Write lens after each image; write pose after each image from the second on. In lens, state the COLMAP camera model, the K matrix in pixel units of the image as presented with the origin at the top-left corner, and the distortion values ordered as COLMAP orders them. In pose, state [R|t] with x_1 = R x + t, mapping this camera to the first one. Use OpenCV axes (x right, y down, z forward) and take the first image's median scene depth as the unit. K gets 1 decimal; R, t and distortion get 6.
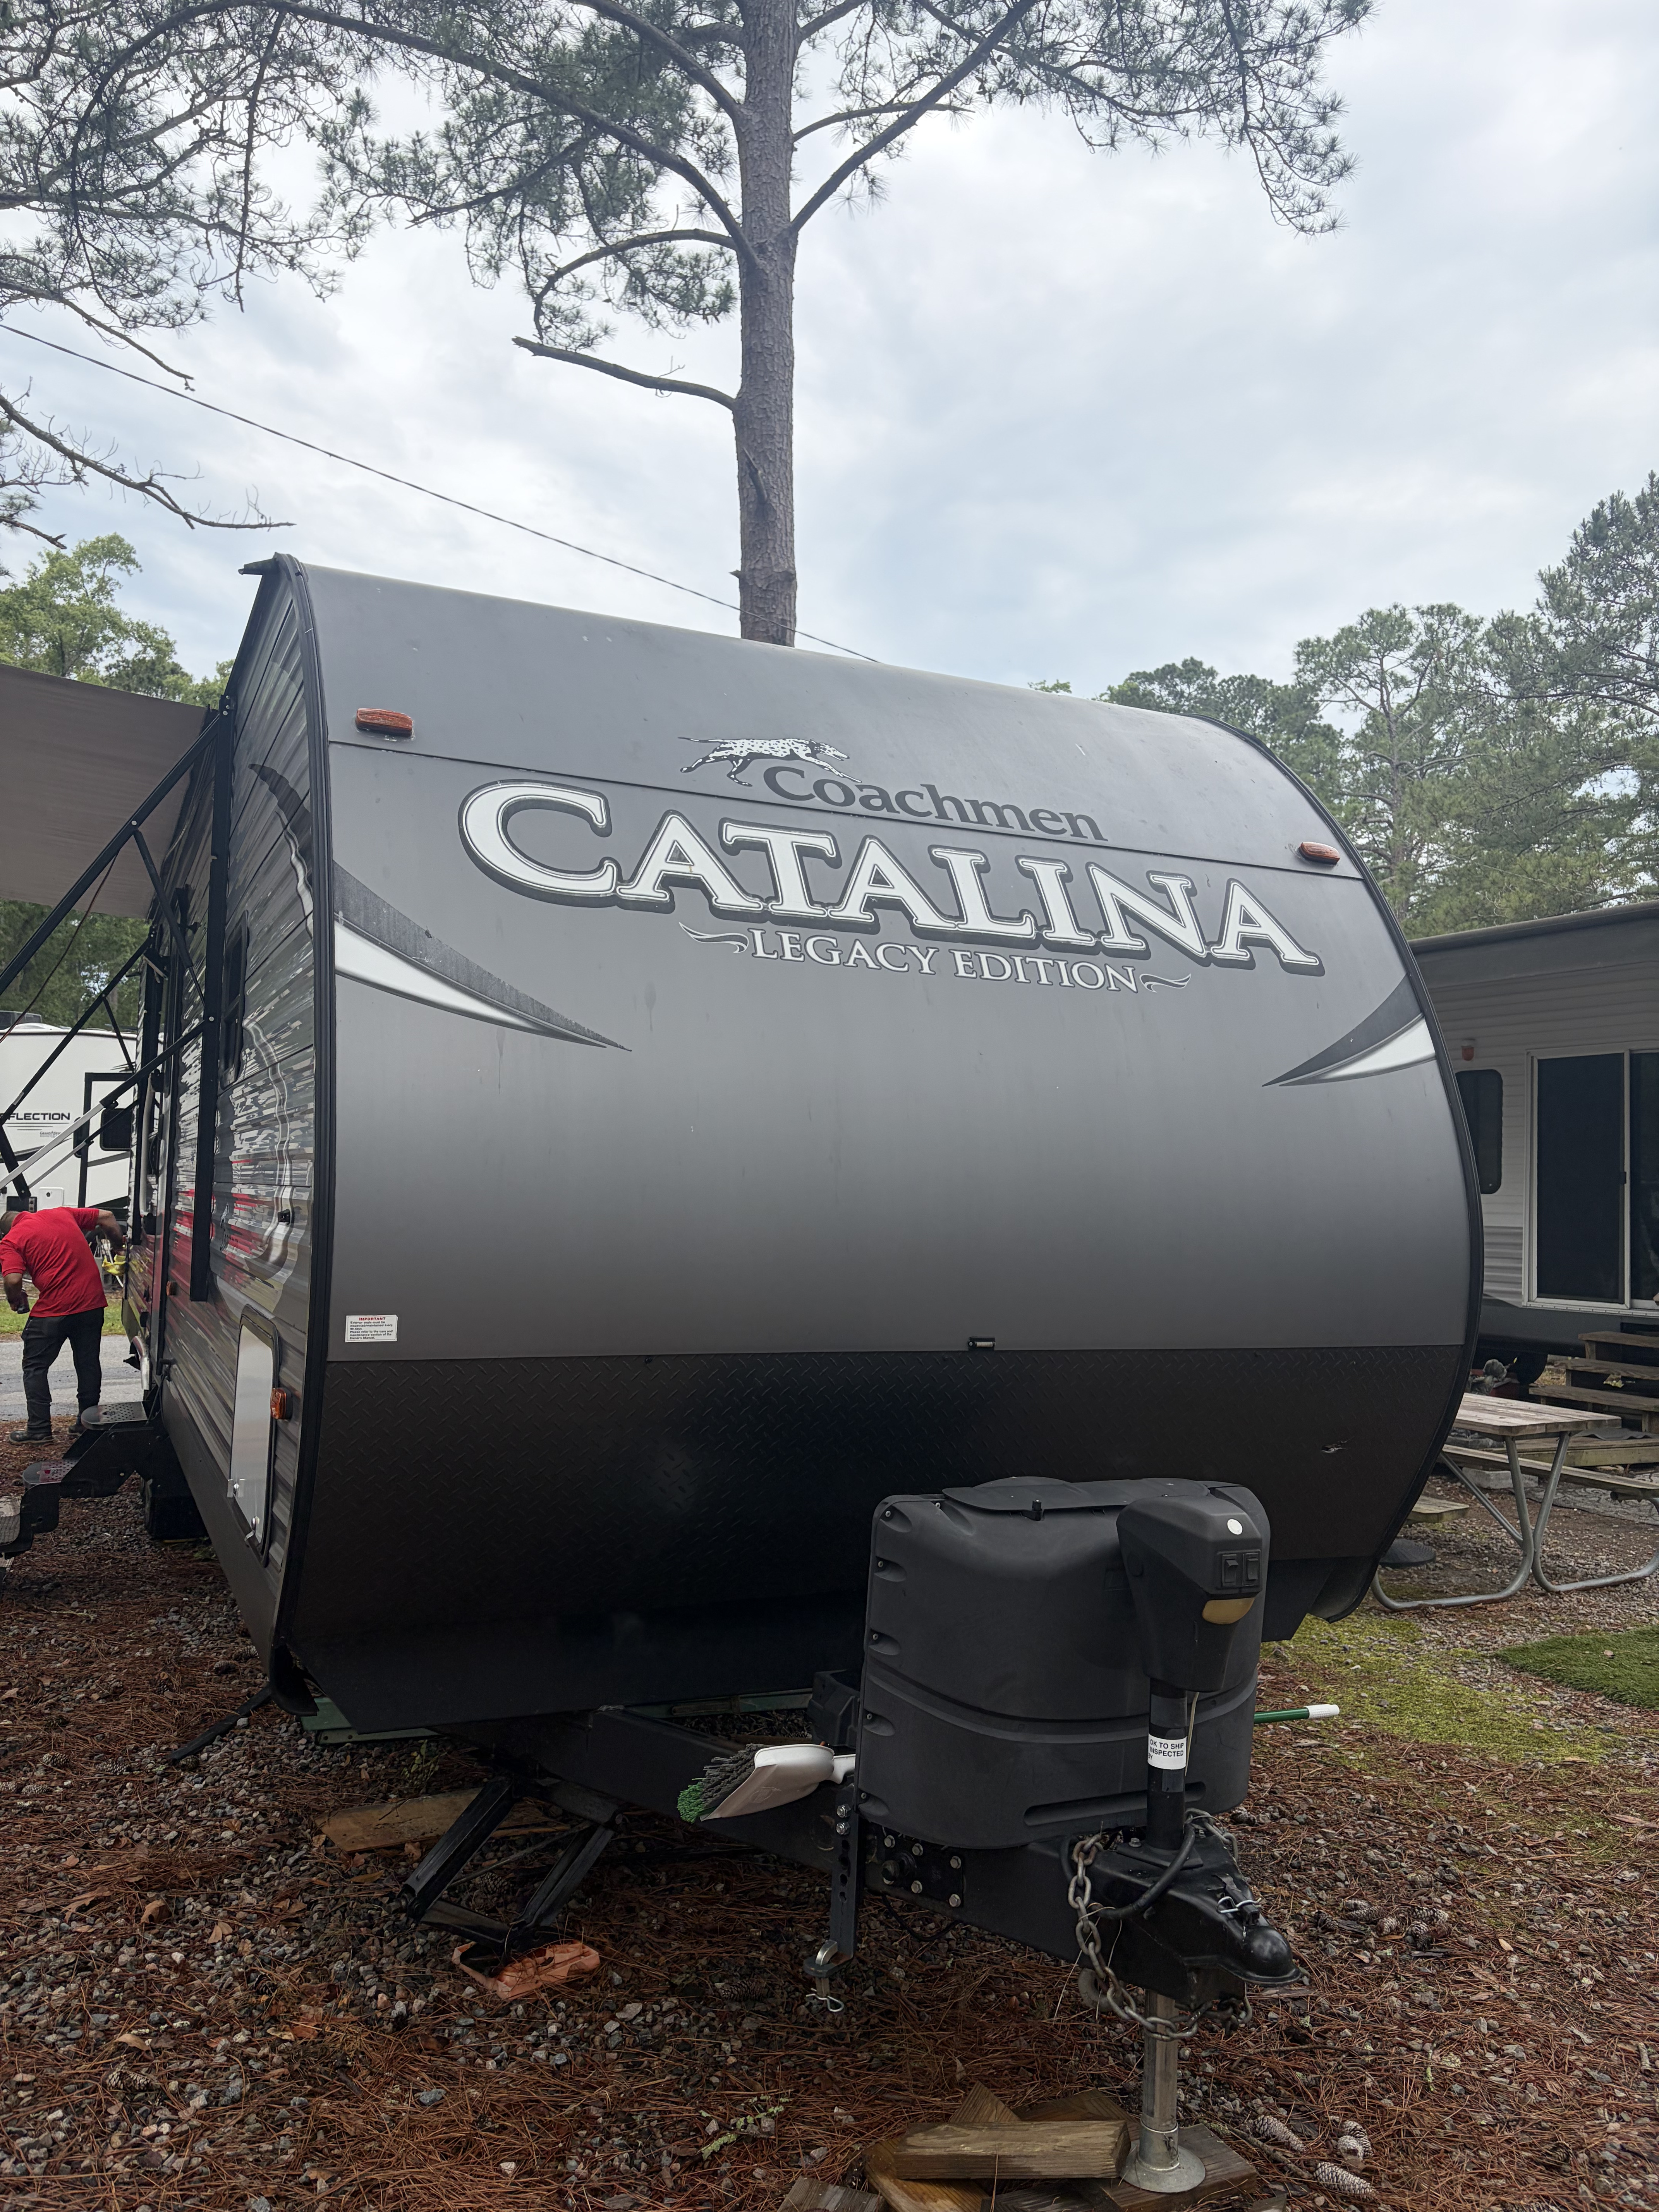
lens RADIAL K [[1686.2, 0, 829.5], [0, 1686.2, 1106.0], [0, 0, 1]] dist [0.015866, -0.002937]
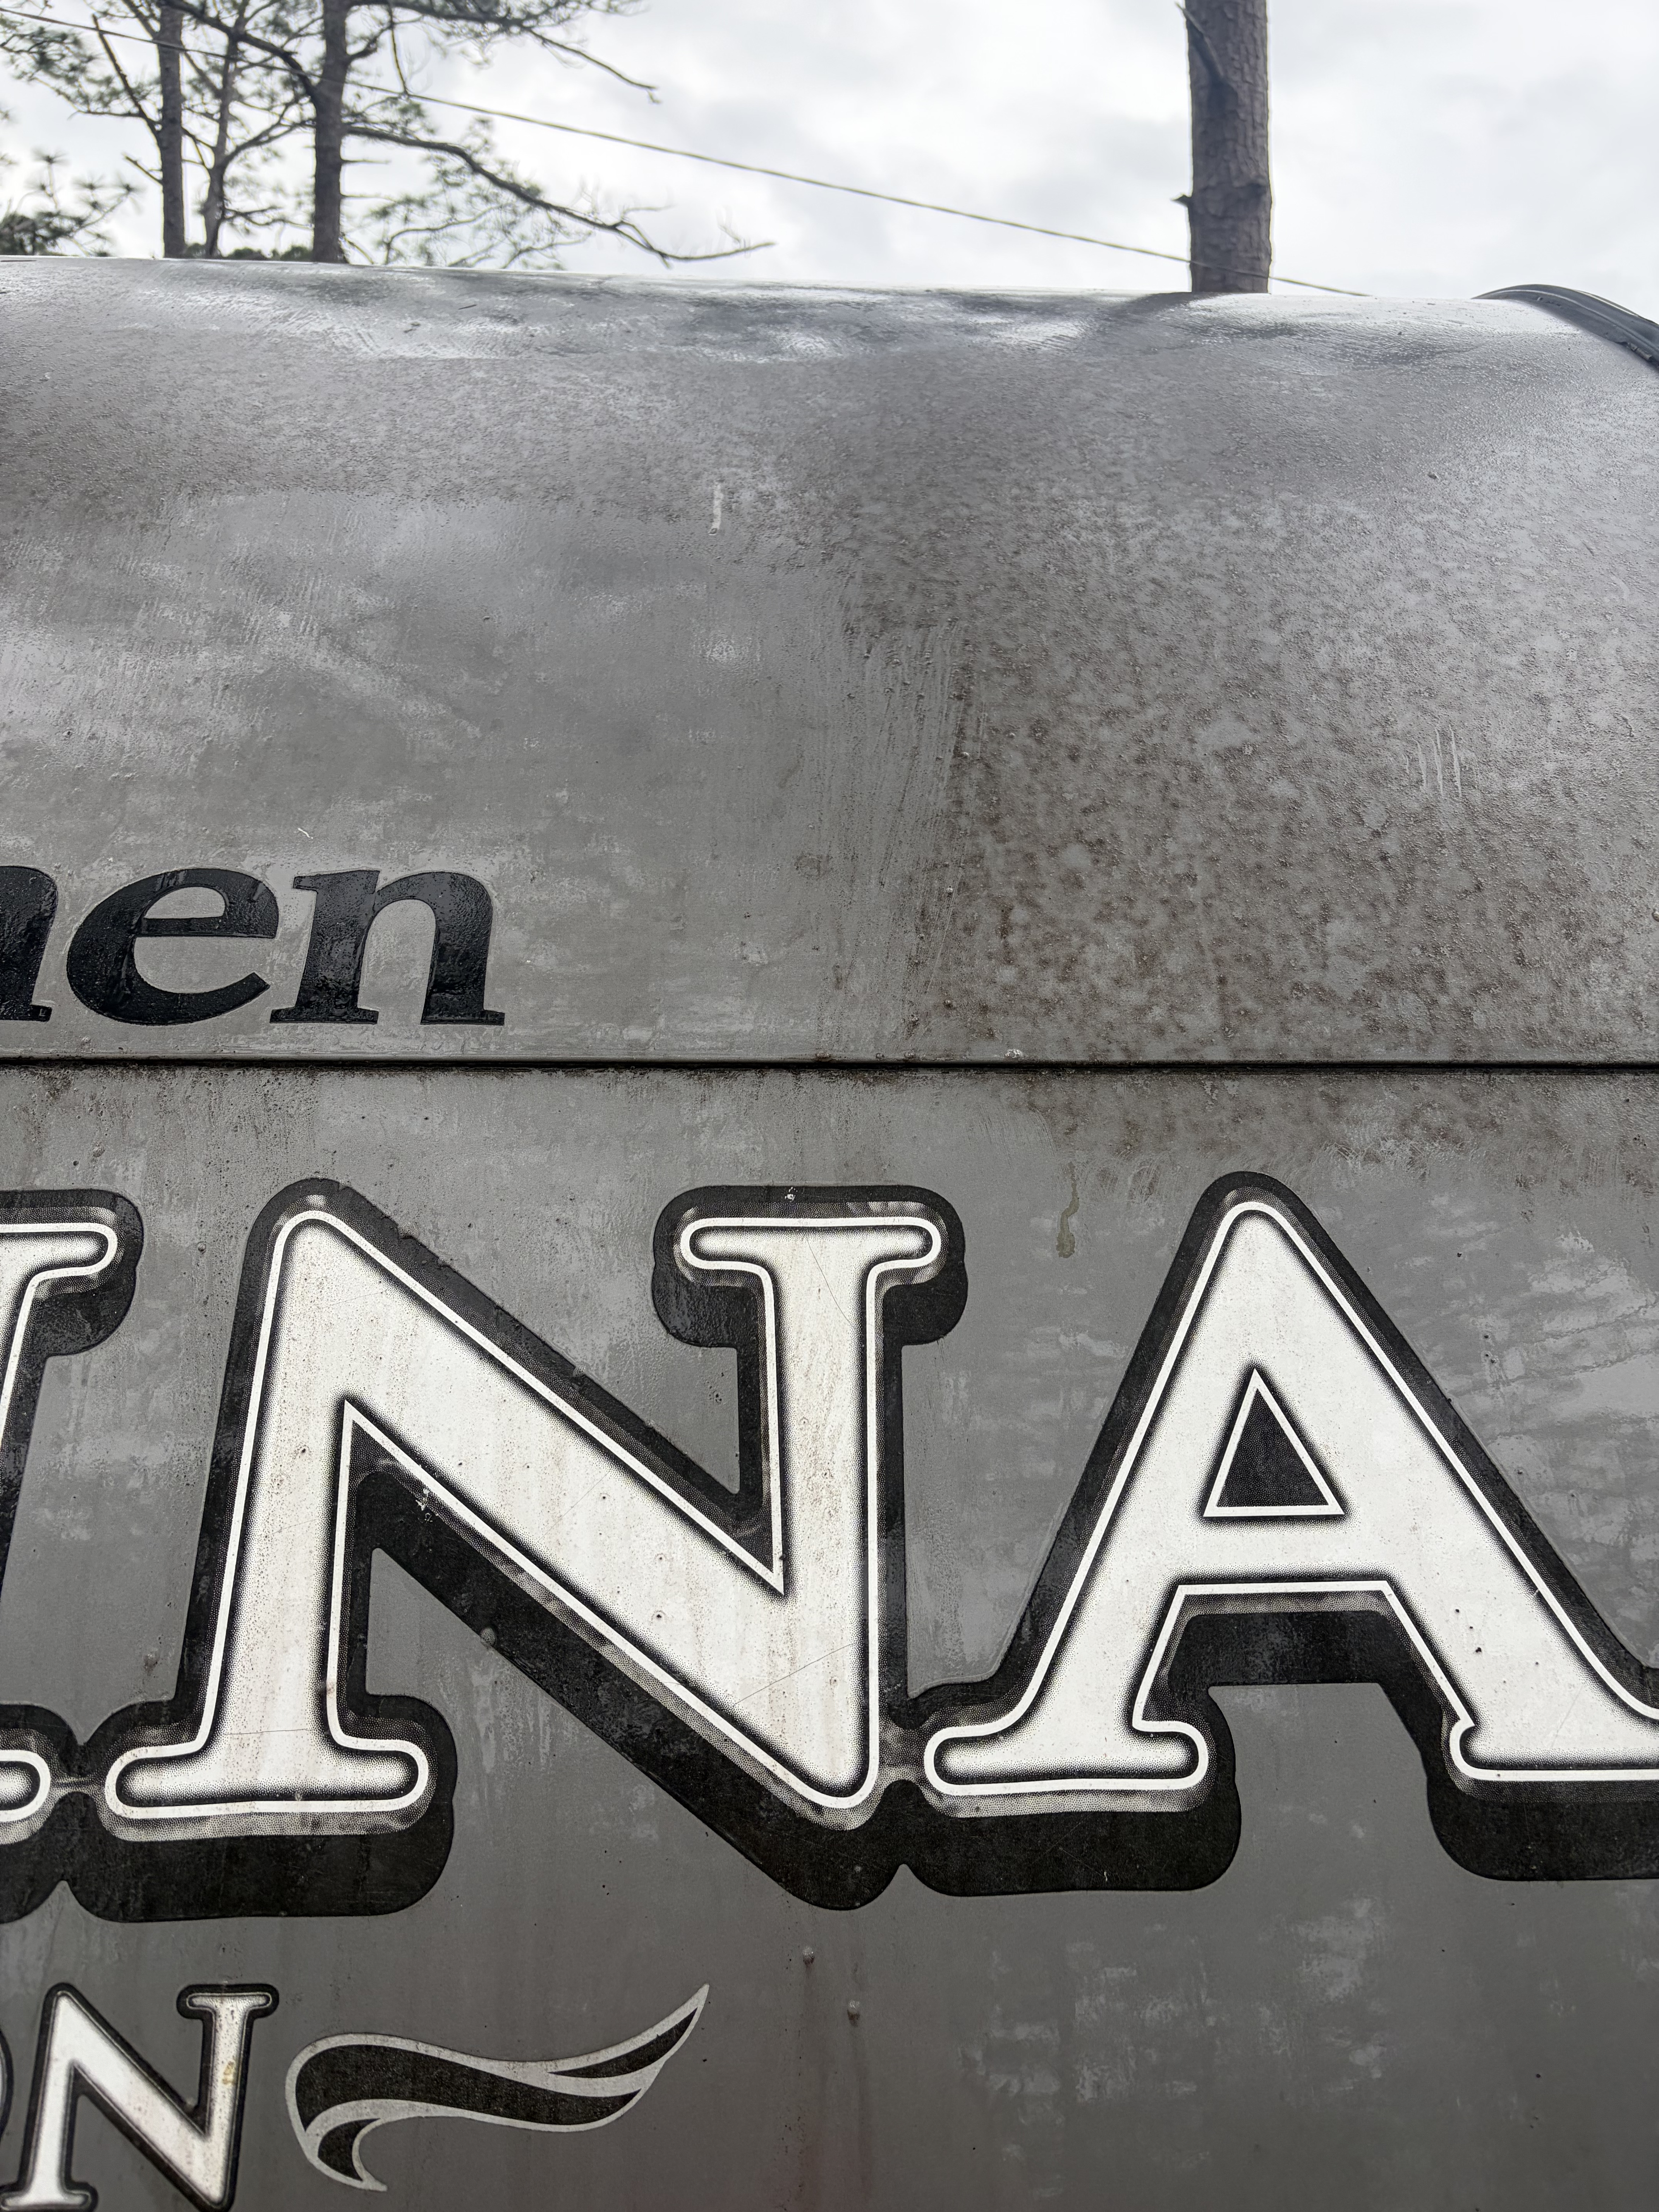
lens RADIAL K [[1686.2, 0, 829.5], [0, 1686.2, 1106.0], [0, 0, 1]] dist [0.015866, -0.002937]
pose [[0.931229, 0.015474, -0.364106, 0.072572], [0.041087, 0.988270, 0.147084, -0.047027], [0.362111, -0.151929, 0.919670, 0.225408]]
